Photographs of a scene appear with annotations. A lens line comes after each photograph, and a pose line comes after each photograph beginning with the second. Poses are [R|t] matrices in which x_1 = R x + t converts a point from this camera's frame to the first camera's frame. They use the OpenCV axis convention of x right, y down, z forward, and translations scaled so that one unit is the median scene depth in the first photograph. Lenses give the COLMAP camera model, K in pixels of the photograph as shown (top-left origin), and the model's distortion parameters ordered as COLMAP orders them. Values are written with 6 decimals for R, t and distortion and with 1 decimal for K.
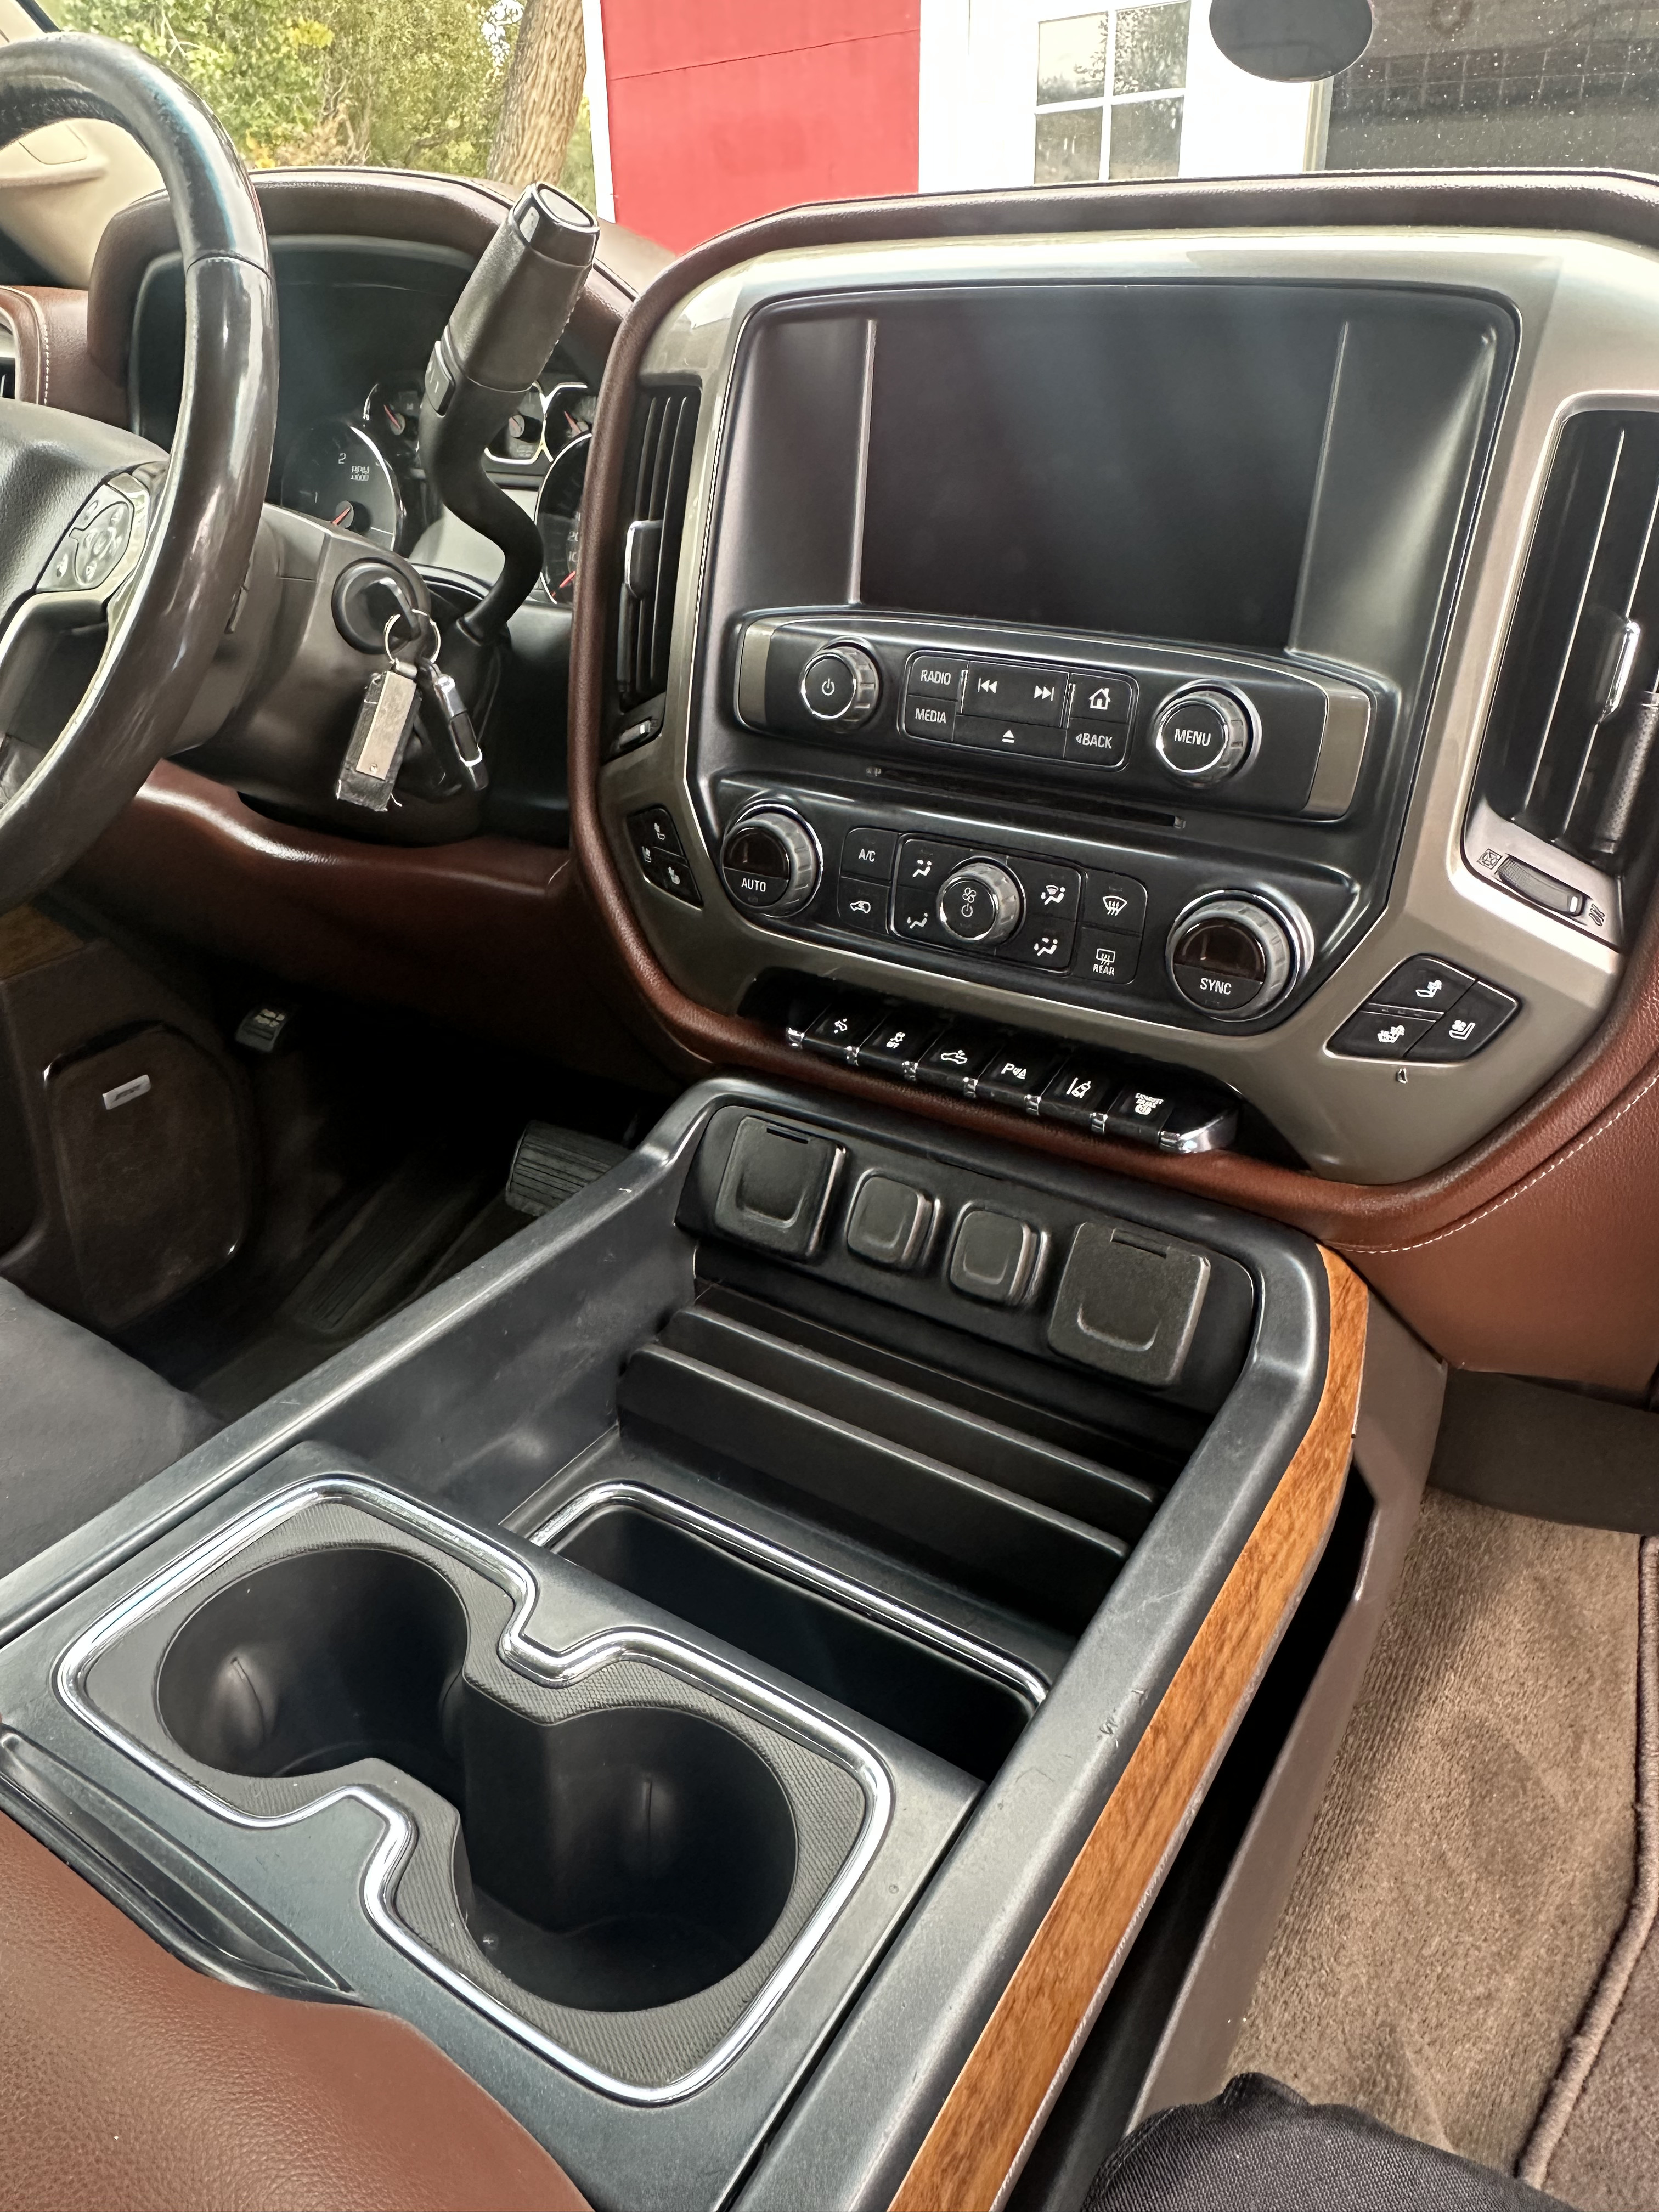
lens RADIAL K [[1526.4, 0, 831.2], [0, 1526.4, 1040.9], [0, 0, 1]] dist [0.000271, 0.000135]
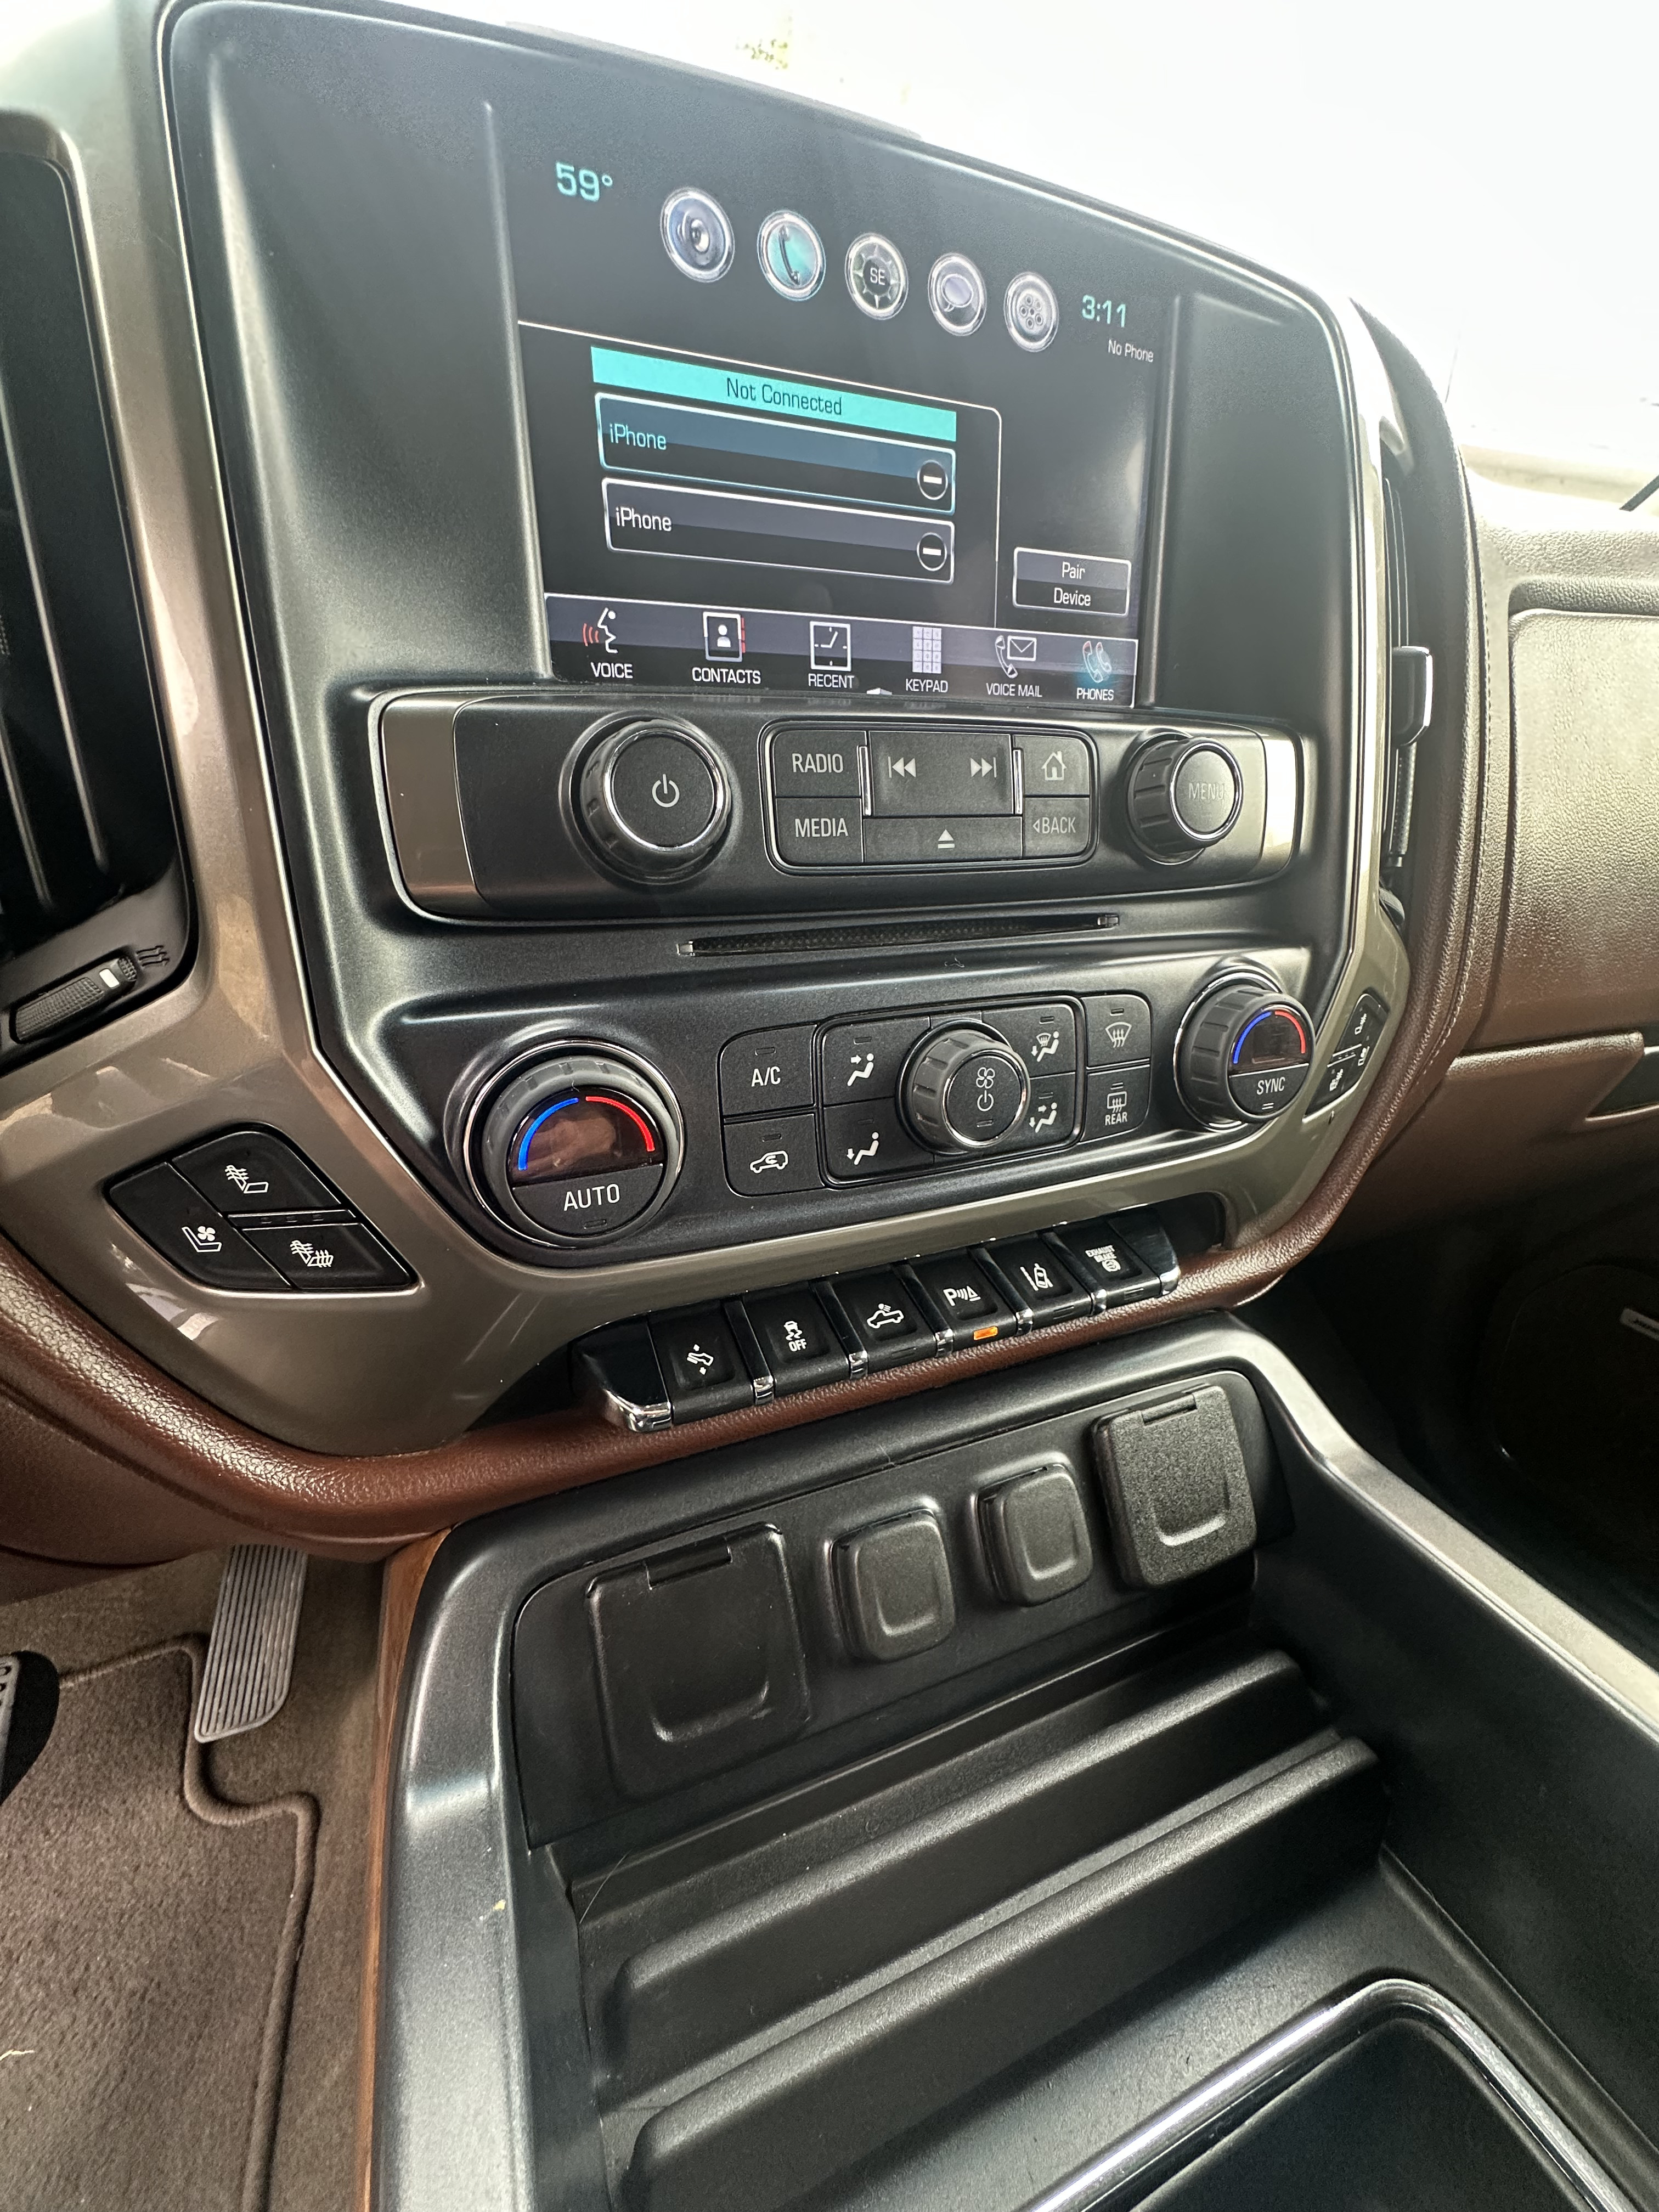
lens RADIAL K [[891.7, 0, 829.5], [0, 891.7, 1106.0], [0, 0, 1]] dist [-0.000080, -0.000003]
pose [[0.573036, -0.292341, 0.765615, -0.239002], [0.338559, 0.935213, 0.103700, -0.142227], [-0.746329, 0.199782, 0.634885, 0.781699]]
